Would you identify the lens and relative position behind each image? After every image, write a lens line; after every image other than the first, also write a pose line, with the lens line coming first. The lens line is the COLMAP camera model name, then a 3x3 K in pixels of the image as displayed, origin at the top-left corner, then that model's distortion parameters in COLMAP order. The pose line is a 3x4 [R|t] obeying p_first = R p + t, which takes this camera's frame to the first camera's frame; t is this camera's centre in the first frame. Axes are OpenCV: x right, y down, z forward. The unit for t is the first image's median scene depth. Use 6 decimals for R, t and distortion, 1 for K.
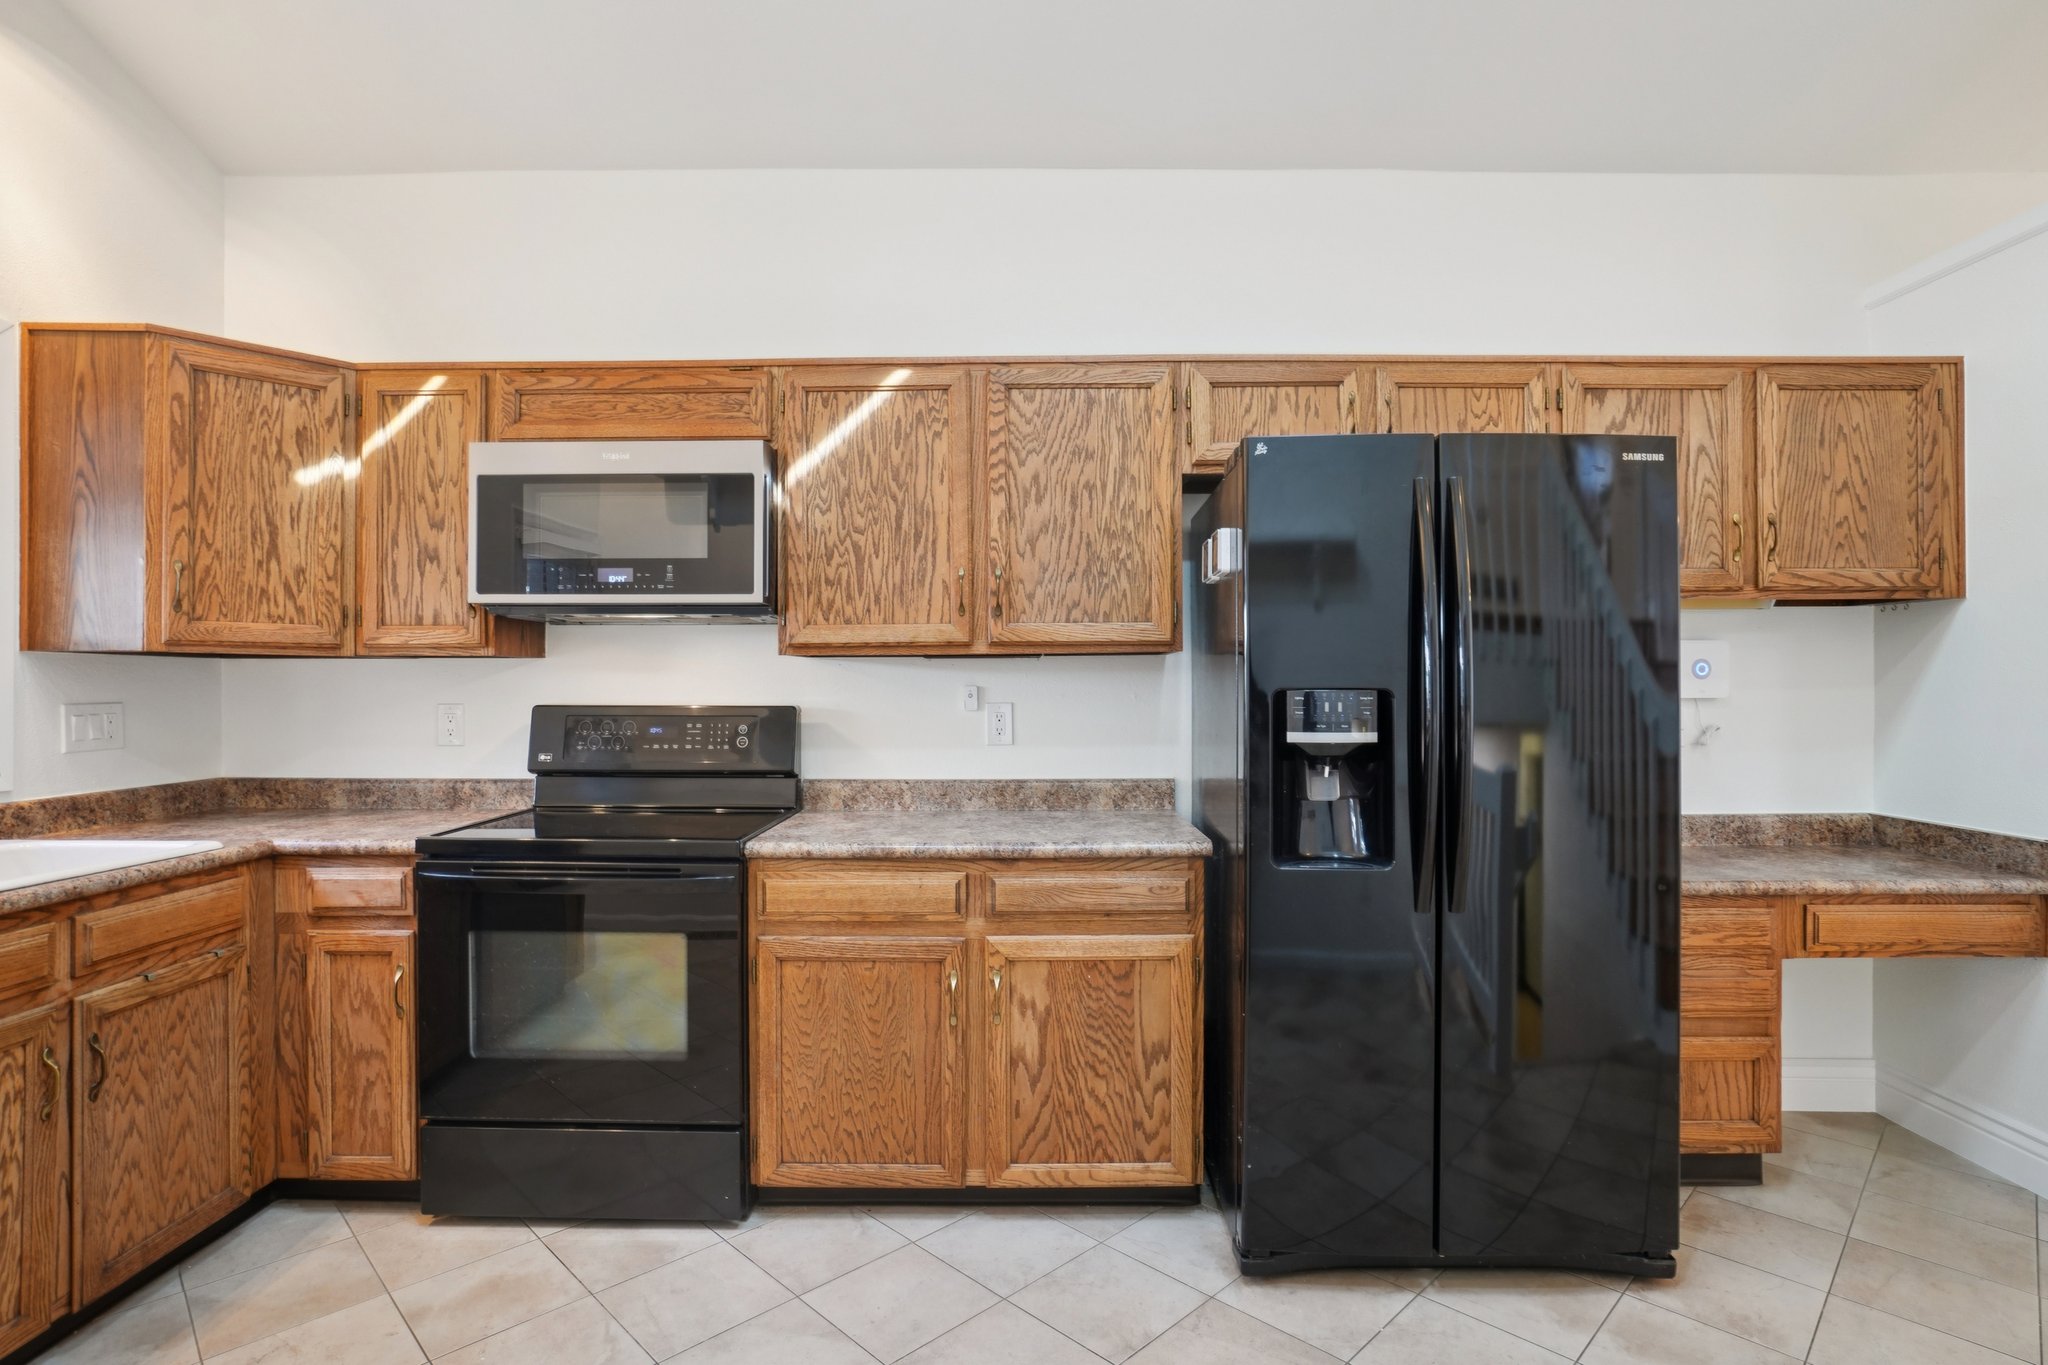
lens RADIAL K [[1020.8, 0, 1024.0], [0, 1020.8, 682.5], [0, 0, 1]] dist [-0.037297, 0.016249]
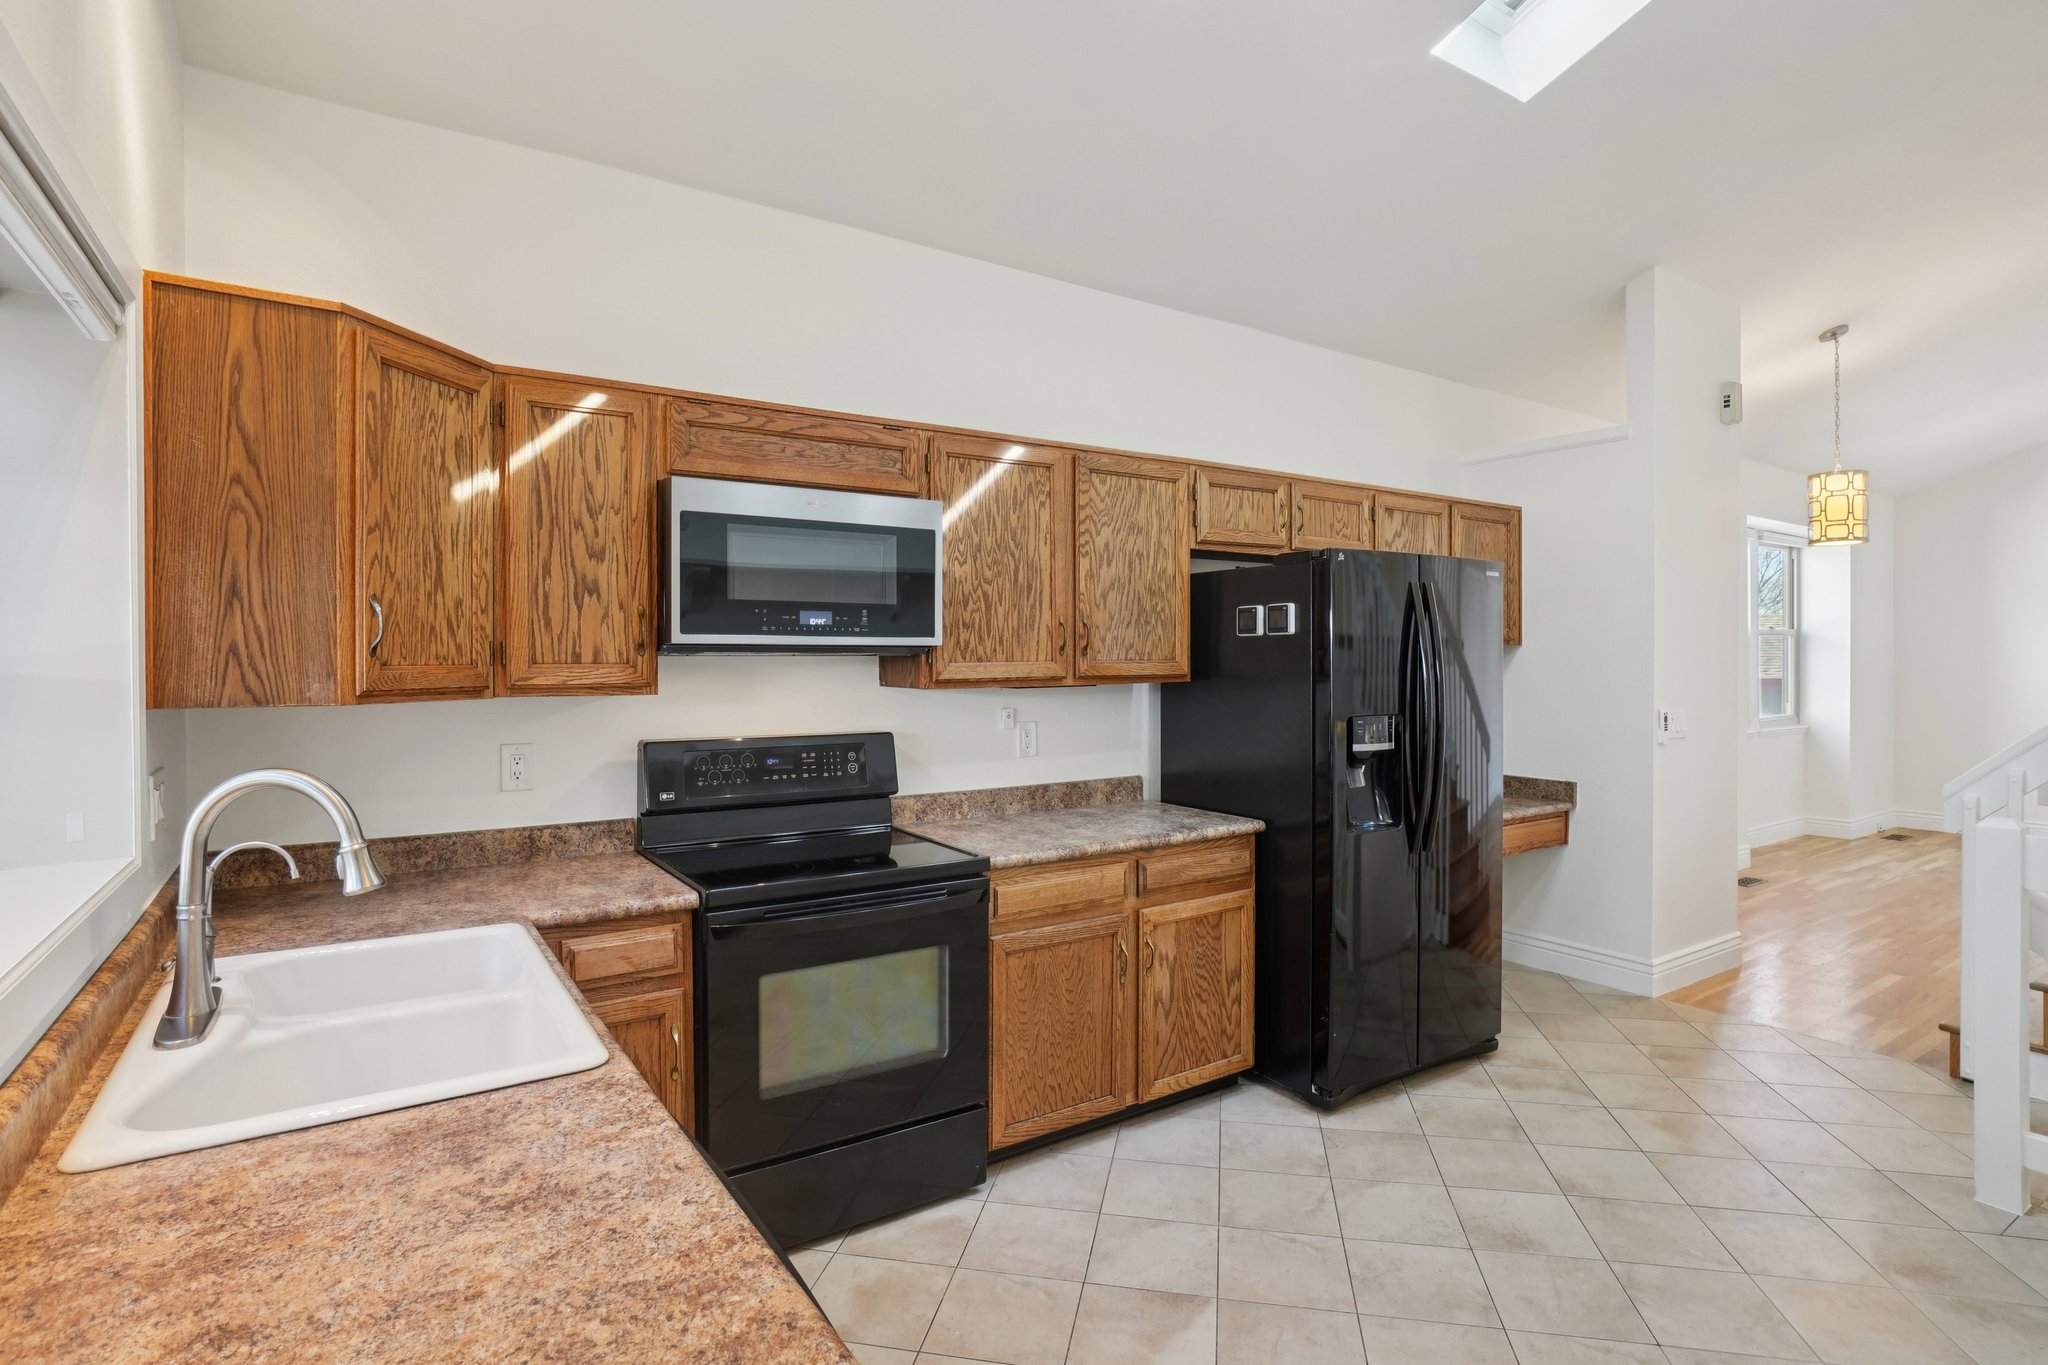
lens RADIAL K [[1018.8, 0, 1022.8], [0, 1018.8, 661.3], [0, 0, 1]] dist [-0.025090, -0.000042]
pose [[0.831375, -0.001906, 0.555709, -0.775894], [-0.003520, 0.999956, 0.008697, -0.068314], [-0.555701, -0.009187, 0.831331, 0.010341]]
